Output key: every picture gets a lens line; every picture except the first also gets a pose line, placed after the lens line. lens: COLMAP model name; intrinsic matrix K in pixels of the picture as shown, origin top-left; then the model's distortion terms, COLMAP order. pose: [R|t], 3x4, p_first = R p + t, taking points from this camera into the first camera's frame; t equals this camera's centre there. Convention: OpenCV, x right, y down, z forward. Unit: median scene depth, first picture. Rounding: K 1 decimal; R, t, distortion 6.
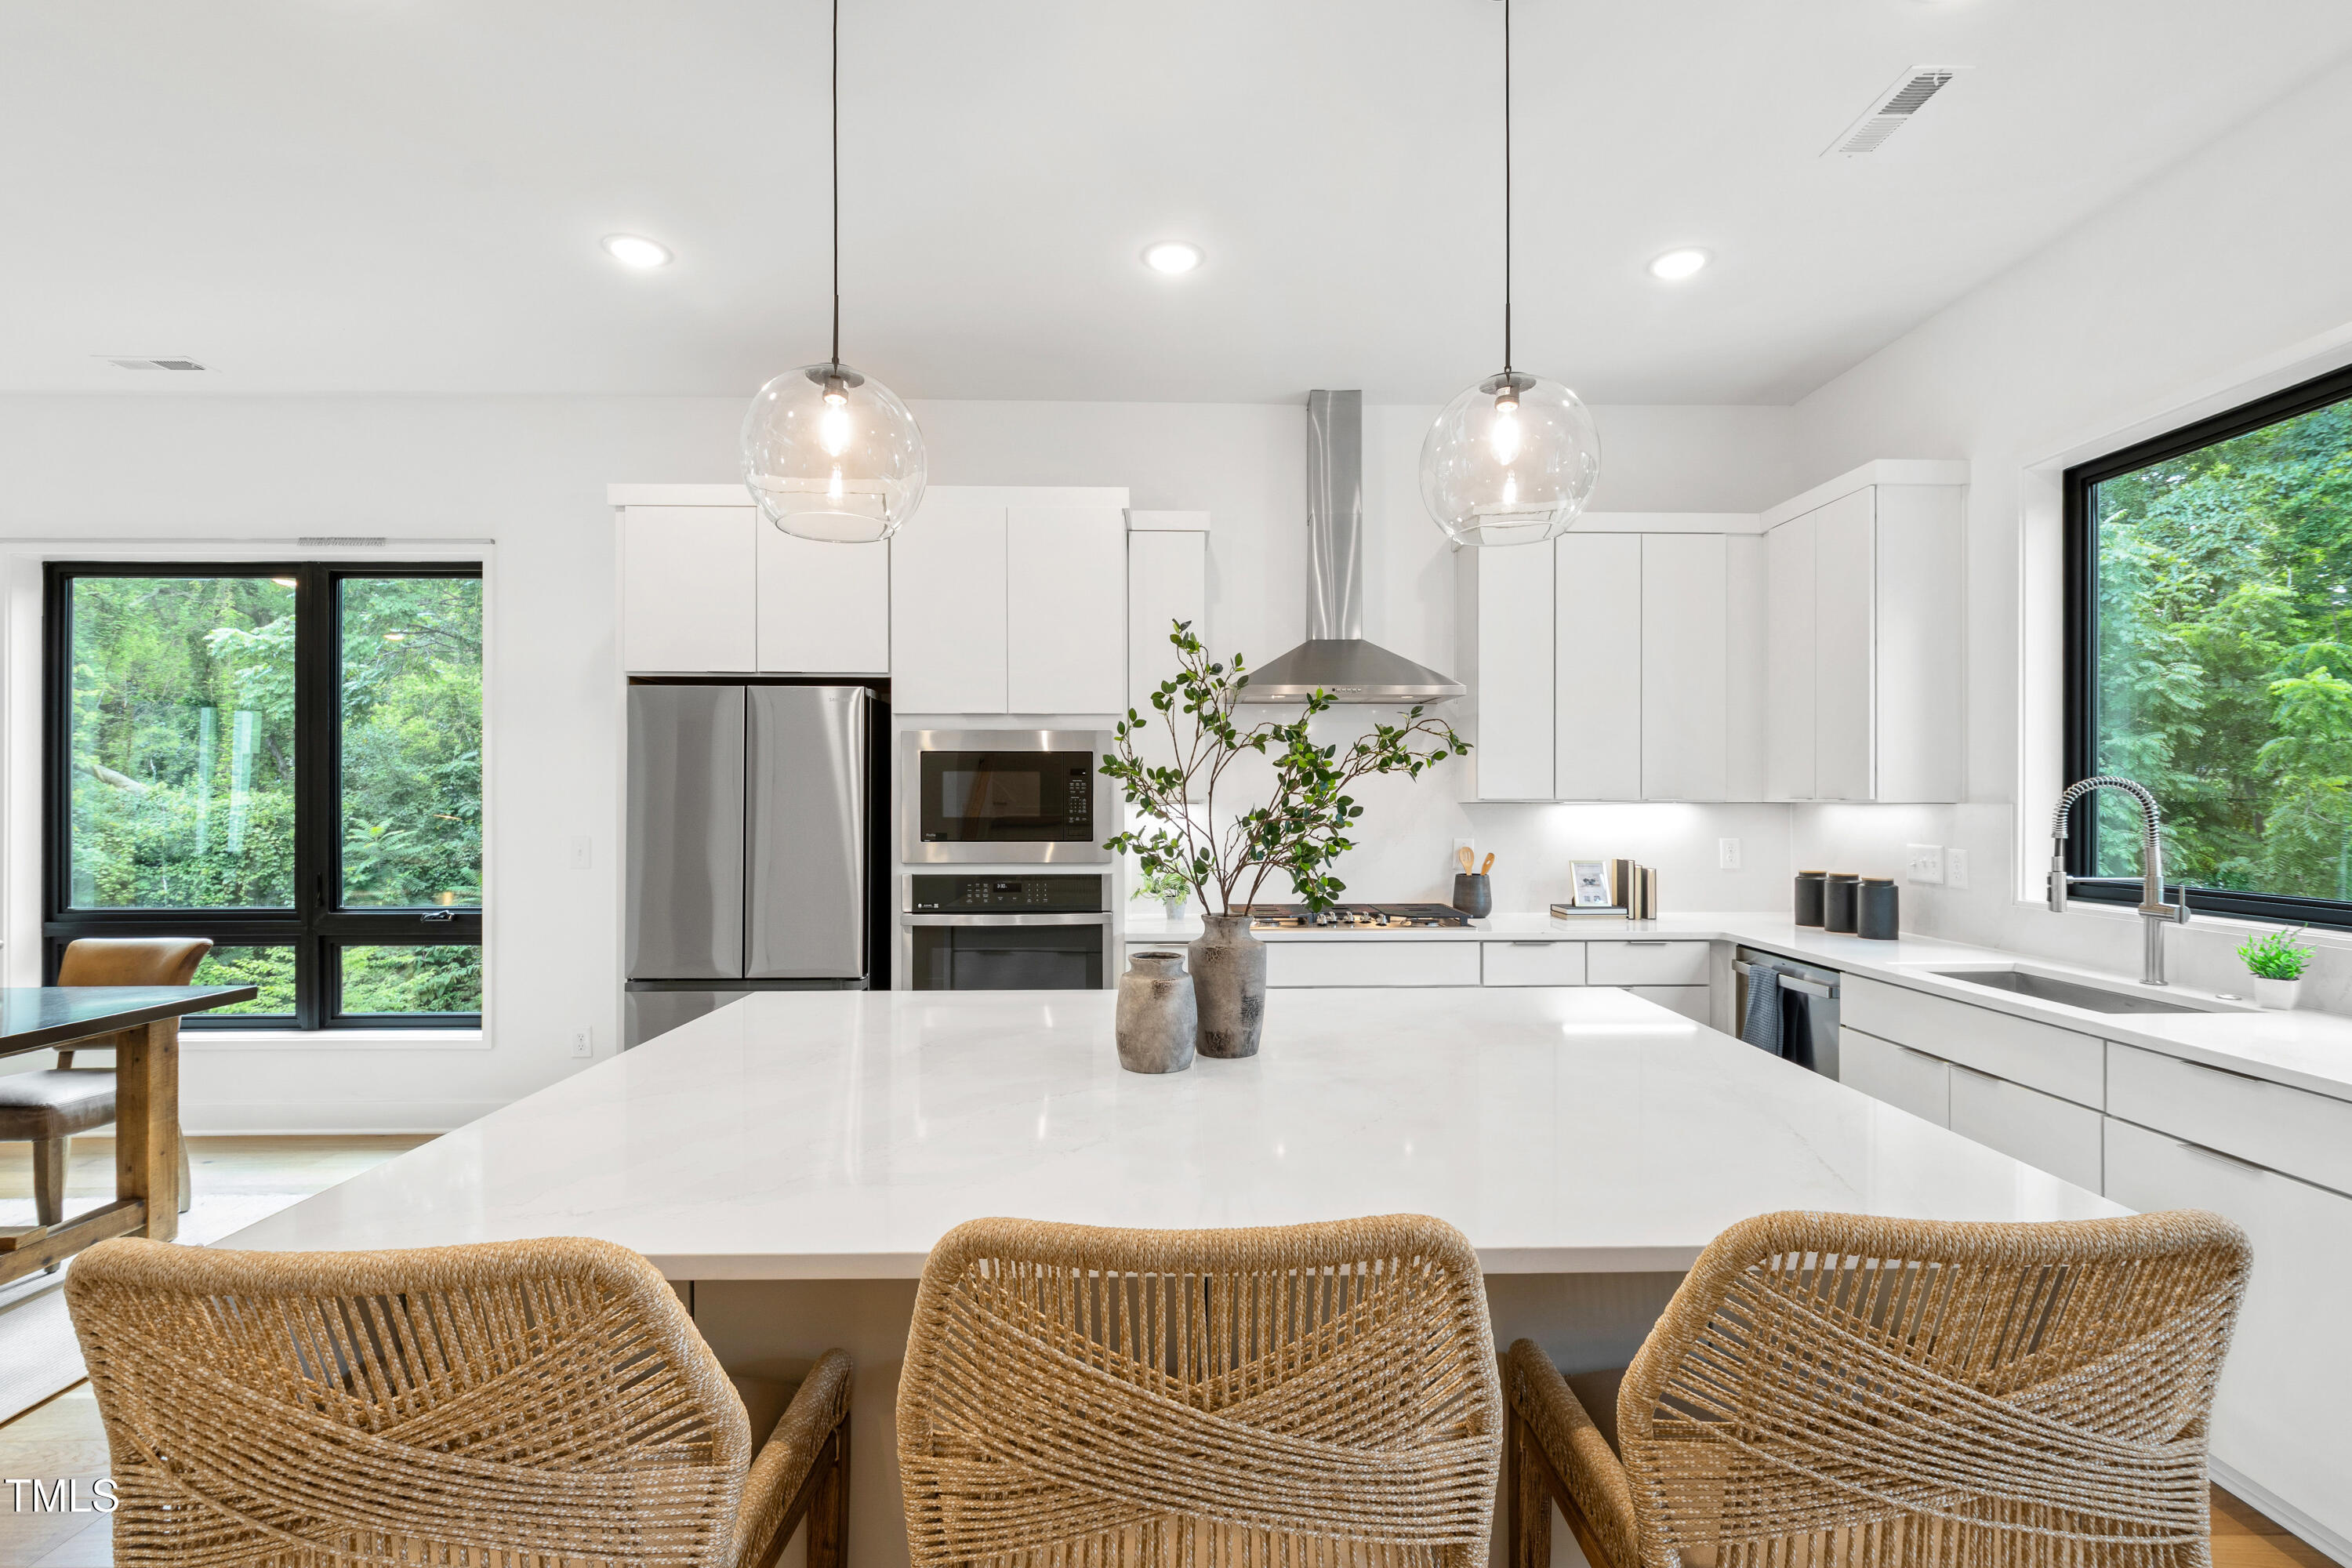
lens RADIAL K [[1066.7, 0, 1176.0], [0, 1066.7, 784.0], [0, 0, 1]] dist [-0.001473, -0.000111]
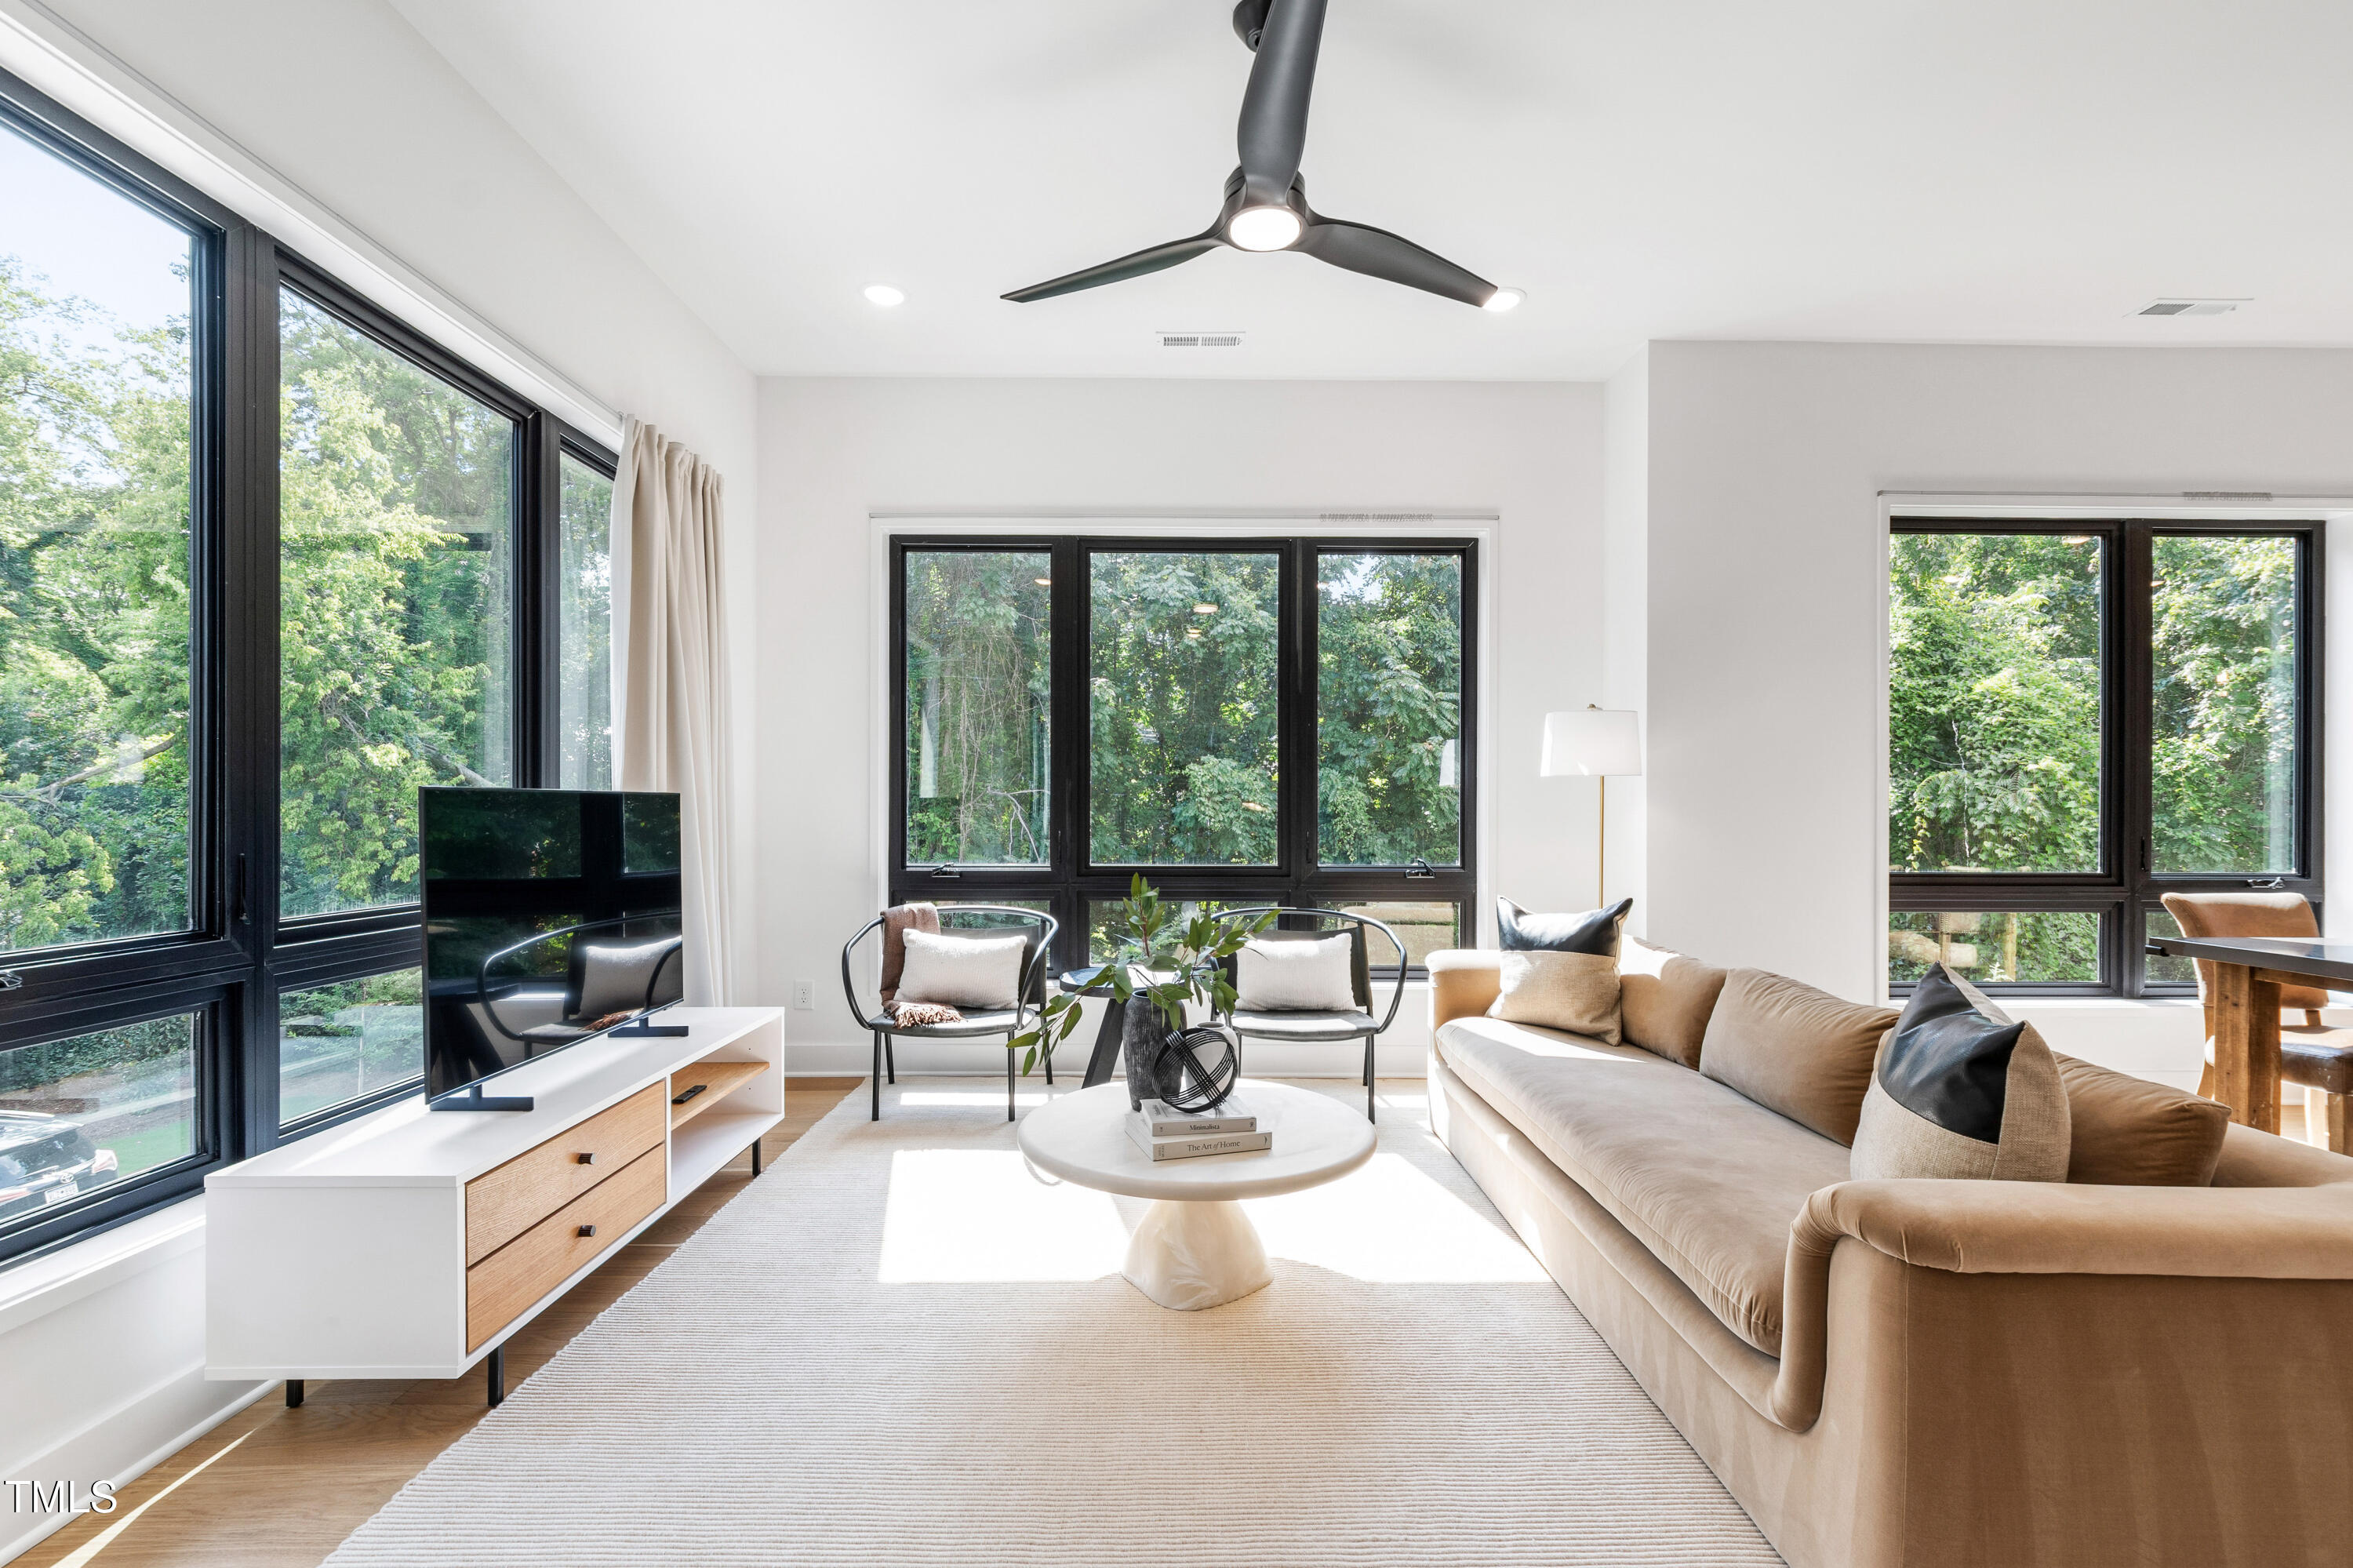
lens RADIAL K [[1053.7, 0, 1179.7], [0, 1053.7, 810.9], [0, 0, 1]] dist [-0.003257, -0.001518]
pose [[0.999953, 0.006066, -0.007610, -0.927456], [-0.005882, 0.999693, 0.024069, 0.024656], [0.007754, -0.024023, 0.999681, -0.004180]]
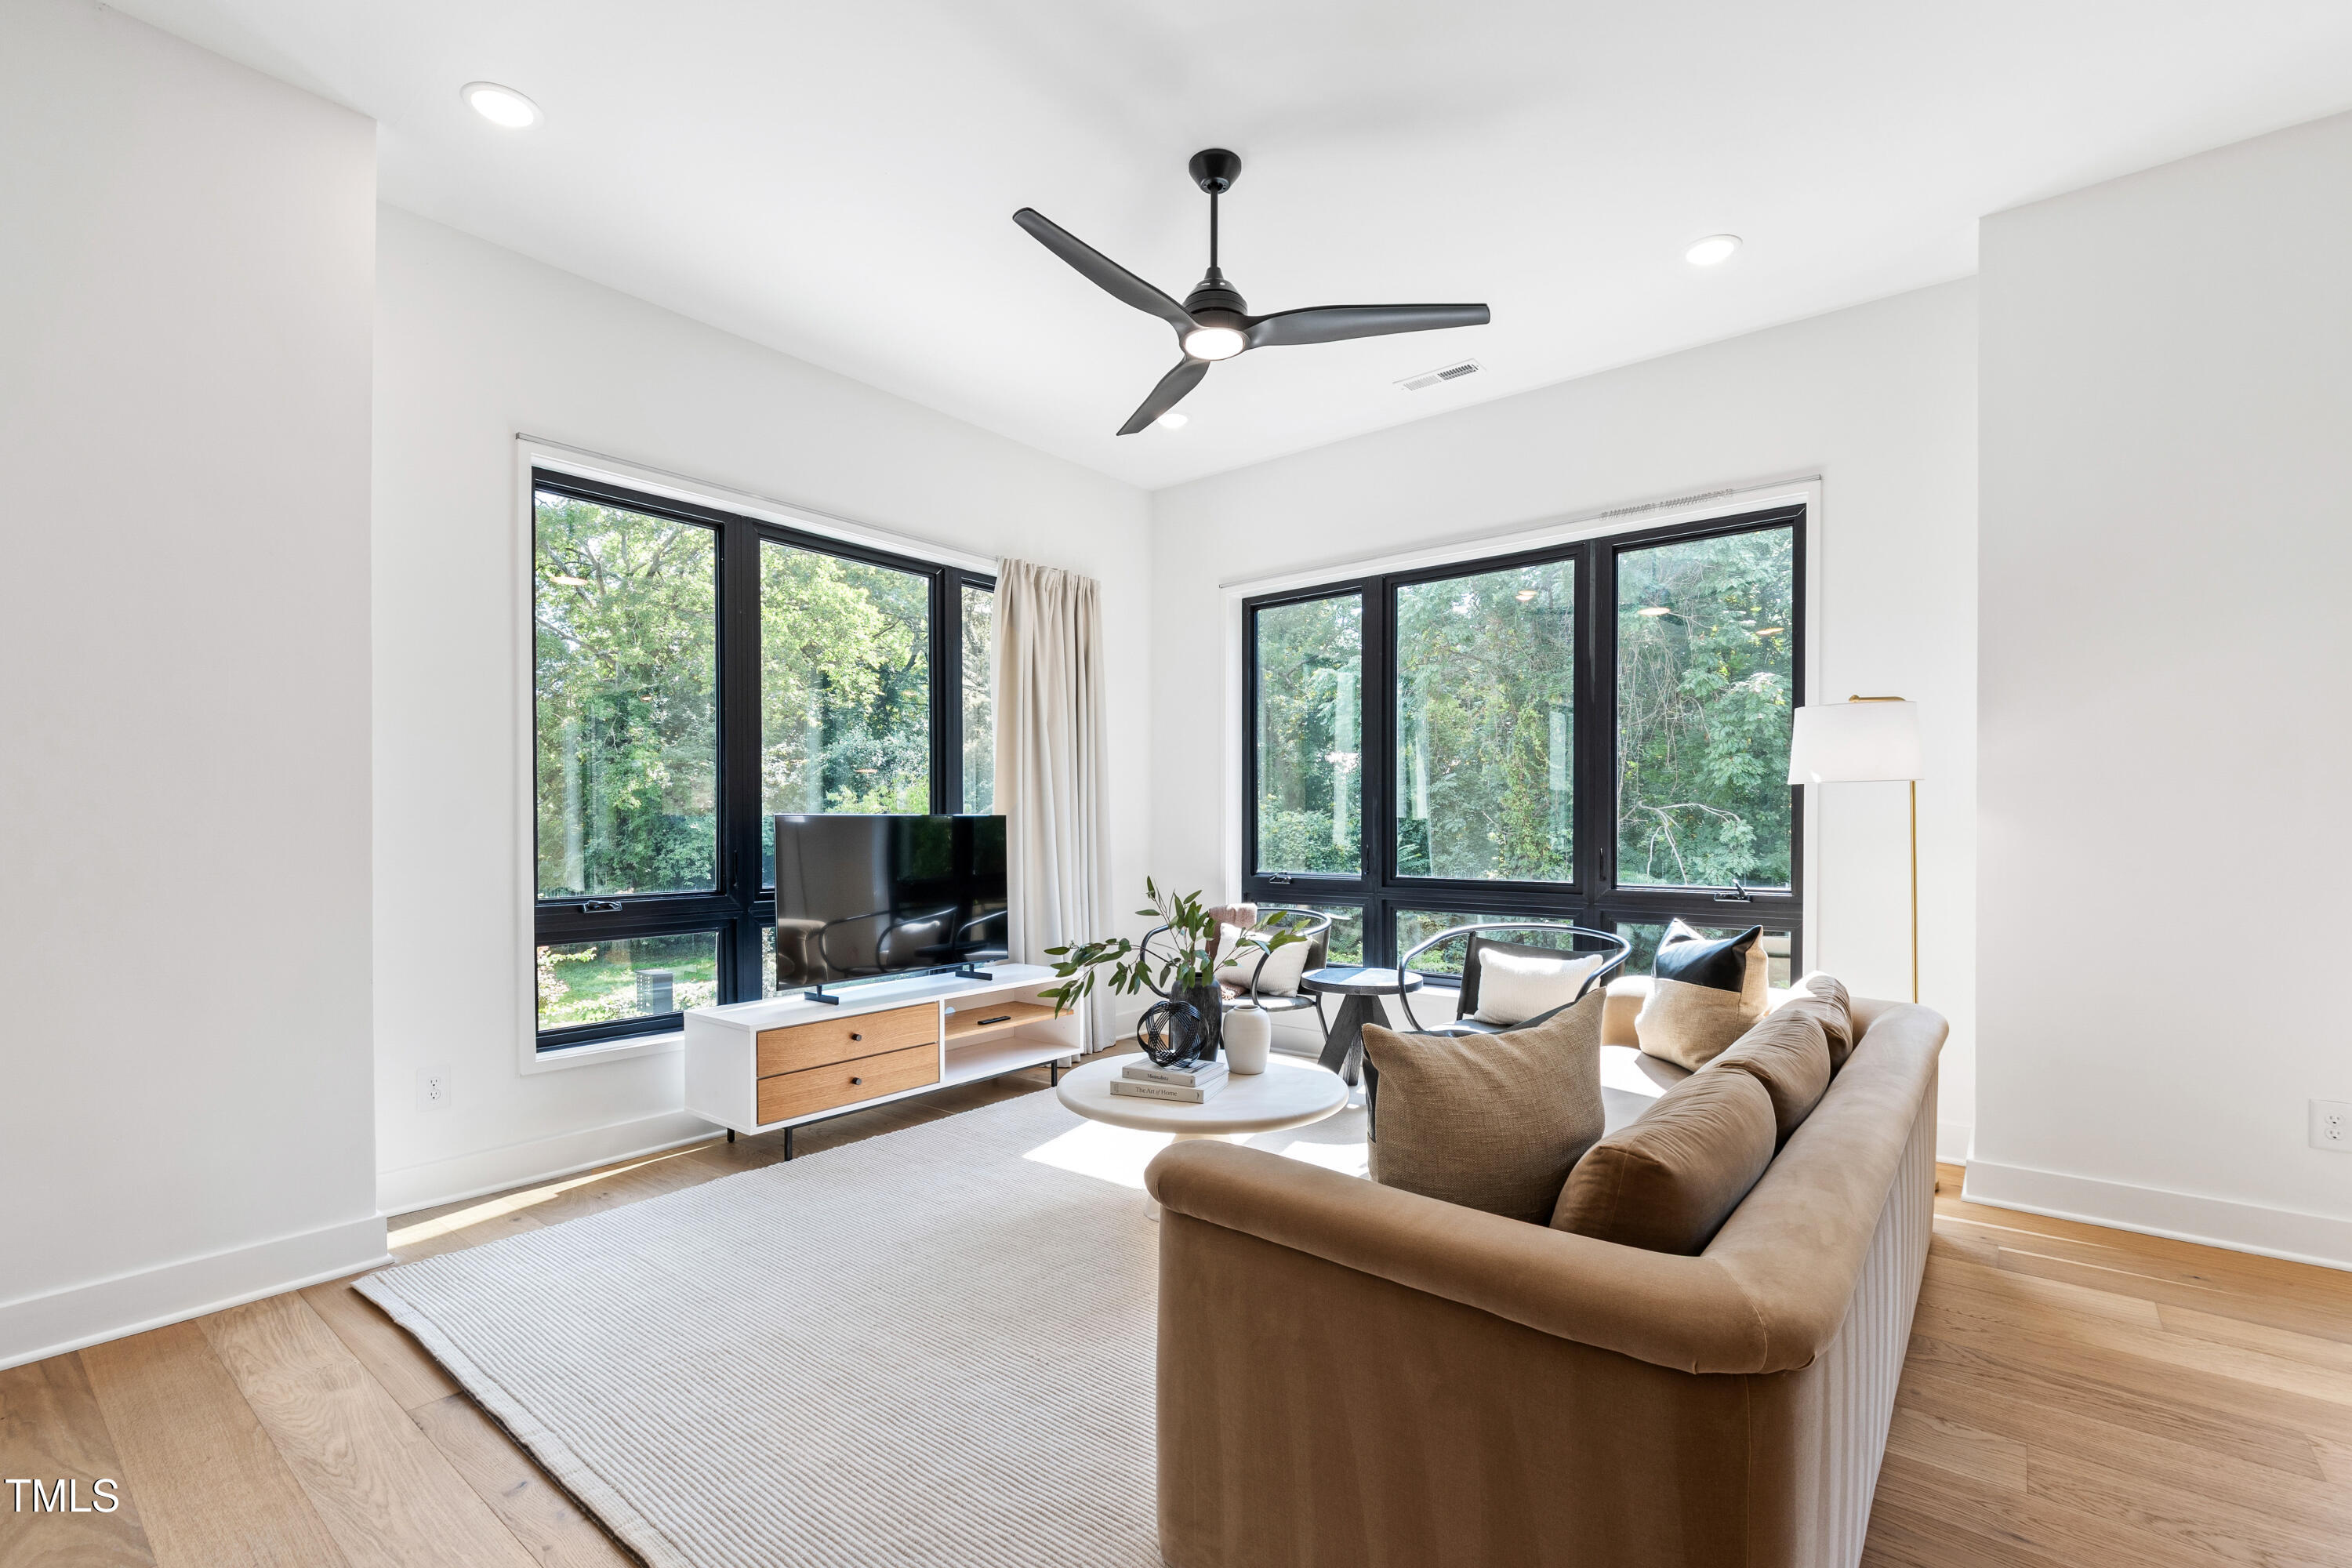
lens RADIAL K [[1047.4, 0, 1163.9], [0, 1047.4, 821.1], [0, 0, 1]] dist [0.003760, 0.000282]
pose [[0.765233, 0.000084, -0.643753, -0.504861], [0.014346, 0.999749, 0.017184, 0.022018], [0.643593, -0.022385, 0.765040, 0.016170]]
